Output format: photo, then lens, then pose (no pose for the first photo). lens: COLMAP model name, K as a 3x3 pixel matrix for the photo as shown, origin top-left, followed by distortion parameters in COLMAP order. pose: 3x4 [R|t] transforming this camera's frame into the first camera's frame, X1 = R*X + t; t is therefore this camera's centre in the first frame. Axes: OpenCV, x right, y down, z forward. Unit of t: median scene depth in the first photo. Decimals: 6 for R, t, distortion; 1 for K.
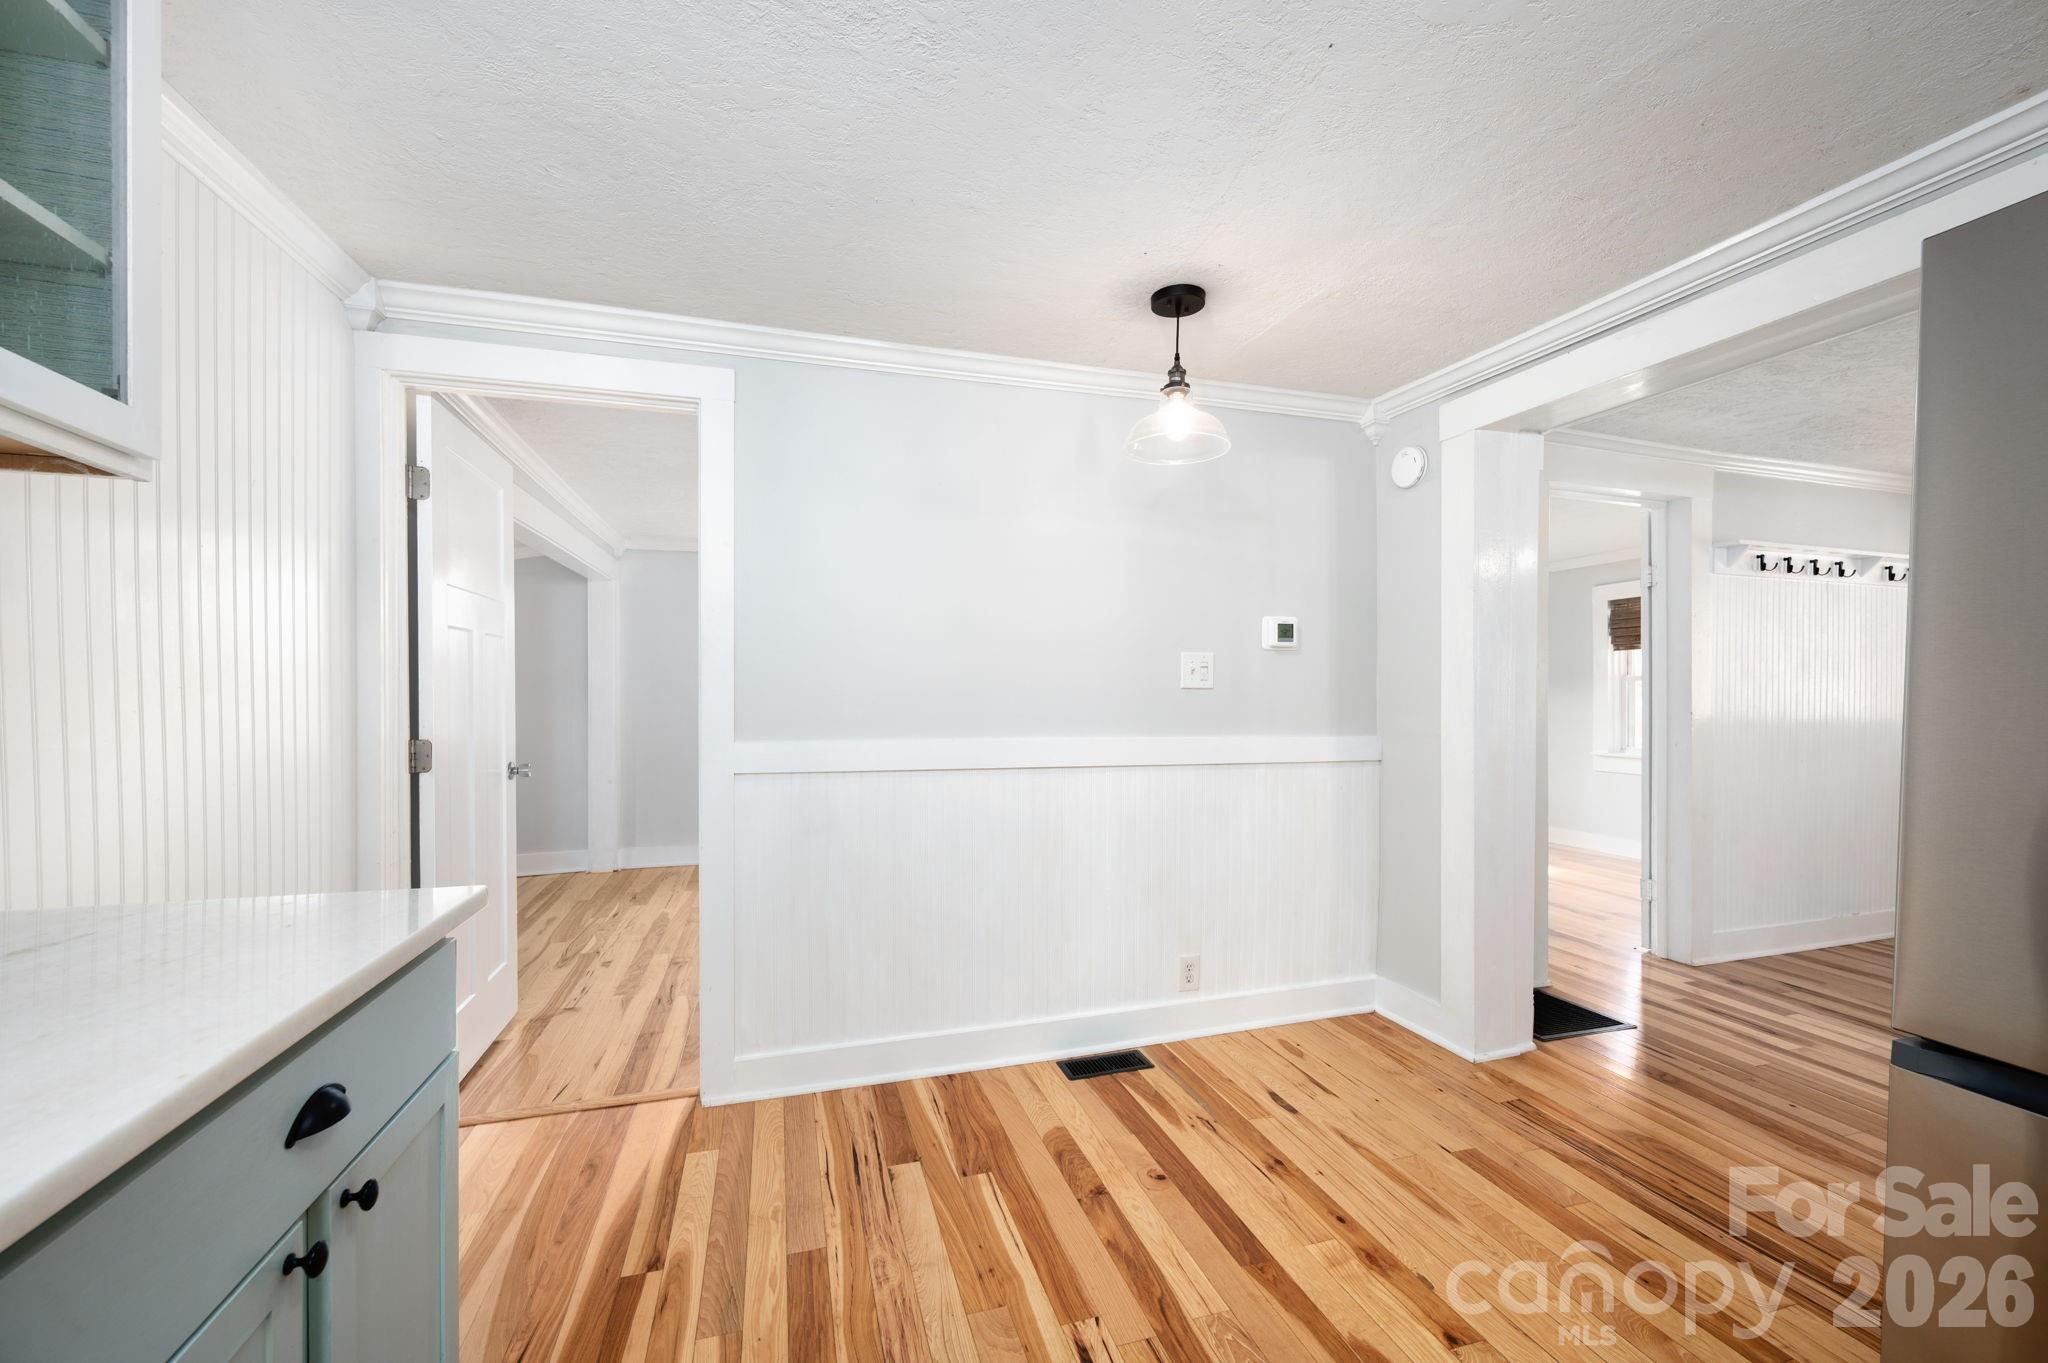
lens RADIAL K [[831.9, 0, 1037.0], [0, 831.9, 699.1], [0, 0, 1]] dist [-0.000591, -0.000219]
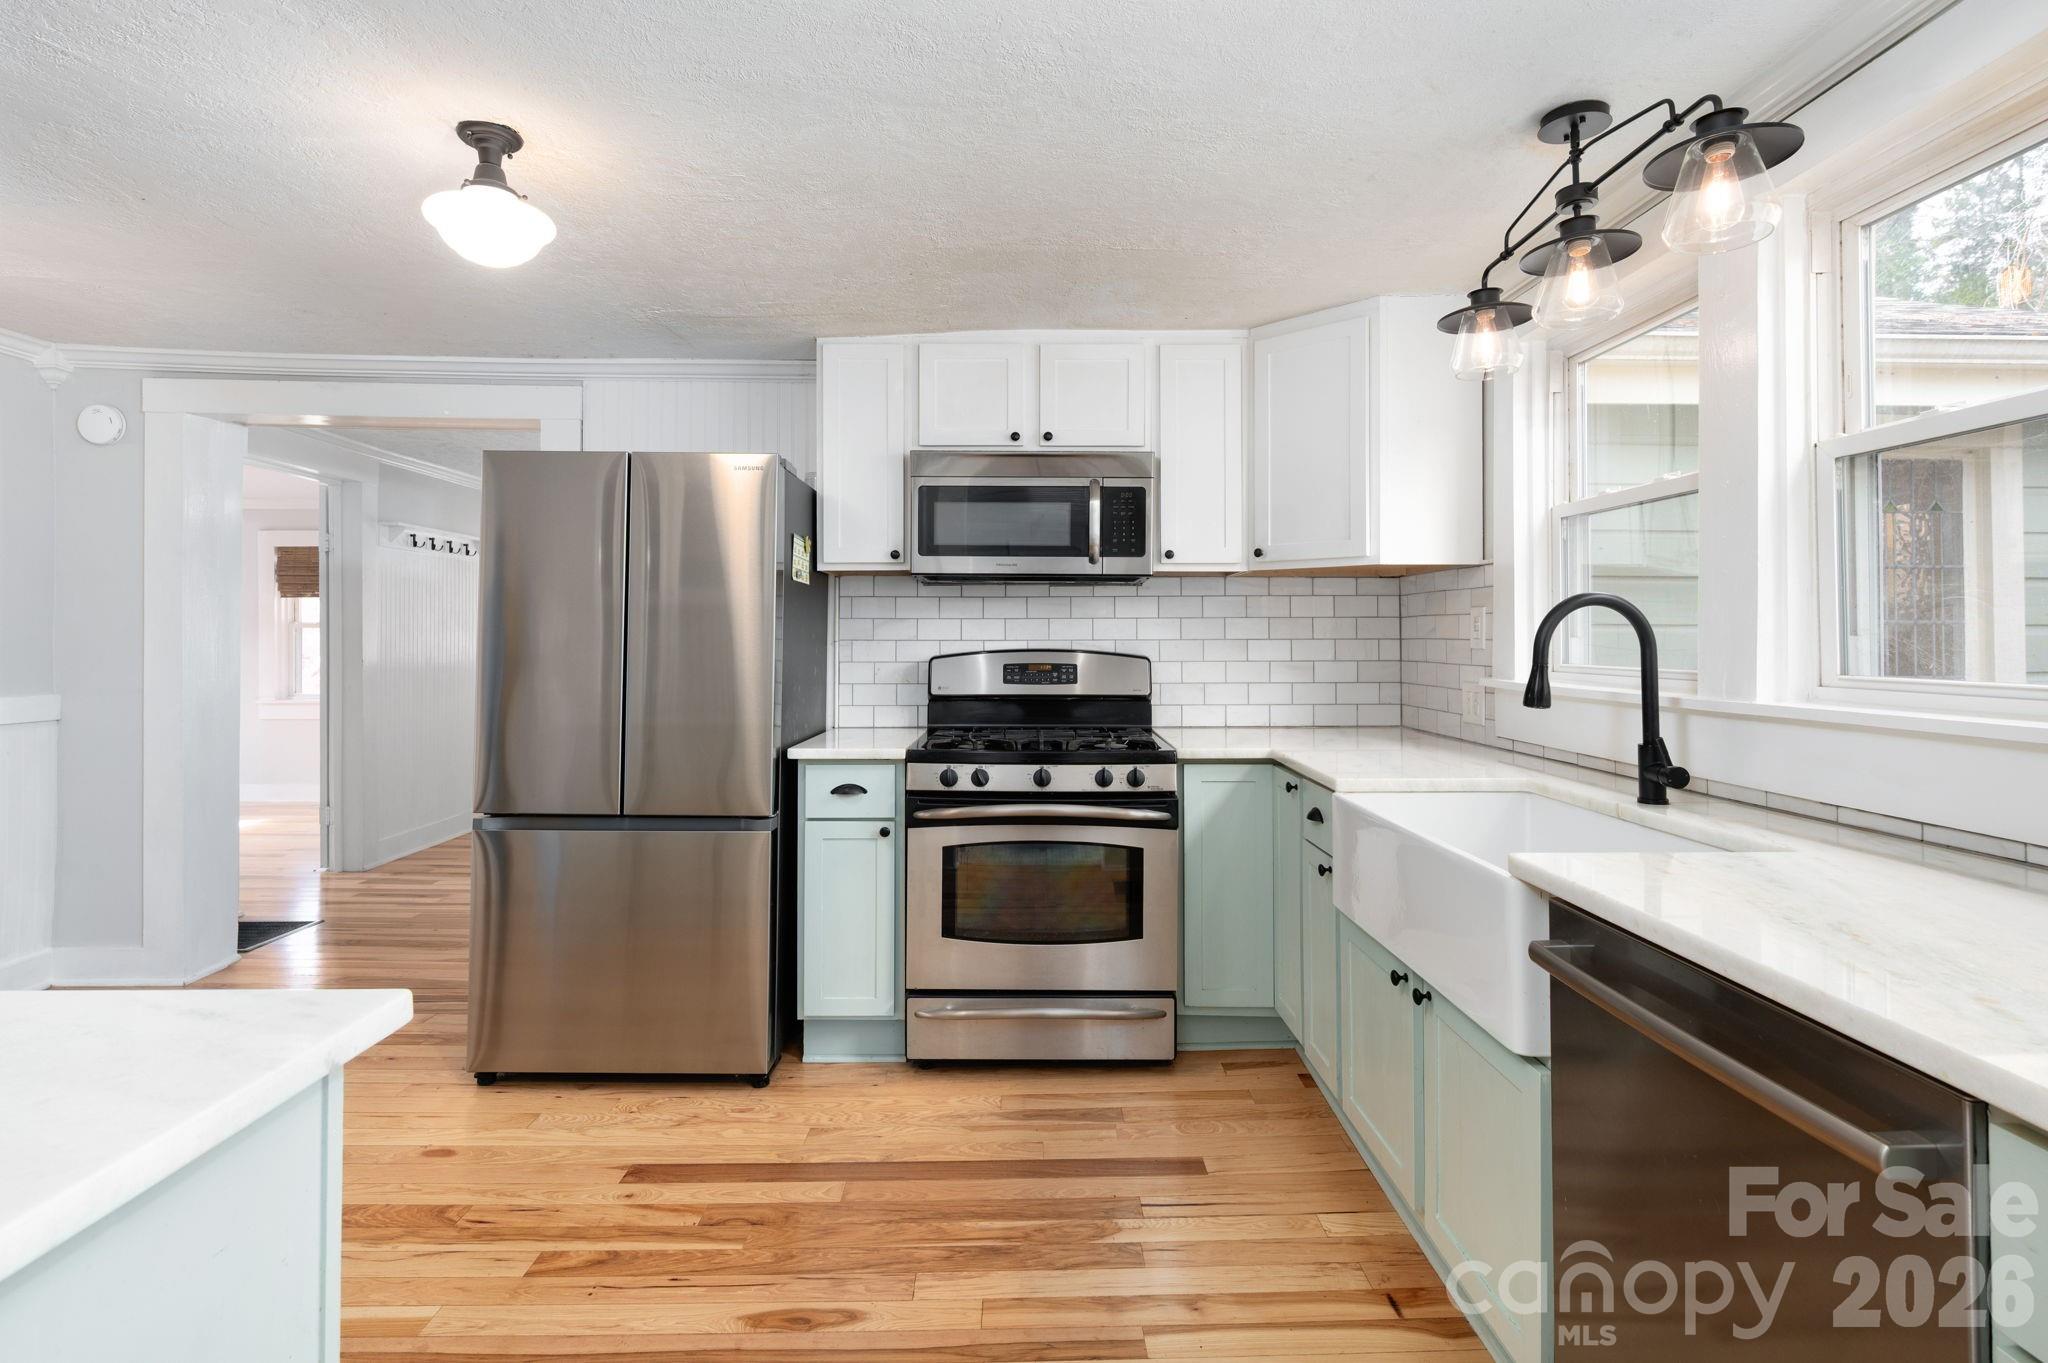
lens RADIAL K [[963.5, 0, 1028.8], [0, 963.5, 627.9], [0, 0, 1]] dist [-0.001434, -0.000625]
pose [[0.280773, 0.003341, 0.959768, -0.290084], [0.008973, 0.999941, -0.006106, -0.012571], [-0.959732, 0.010326, 0.280726, -0.329096]]
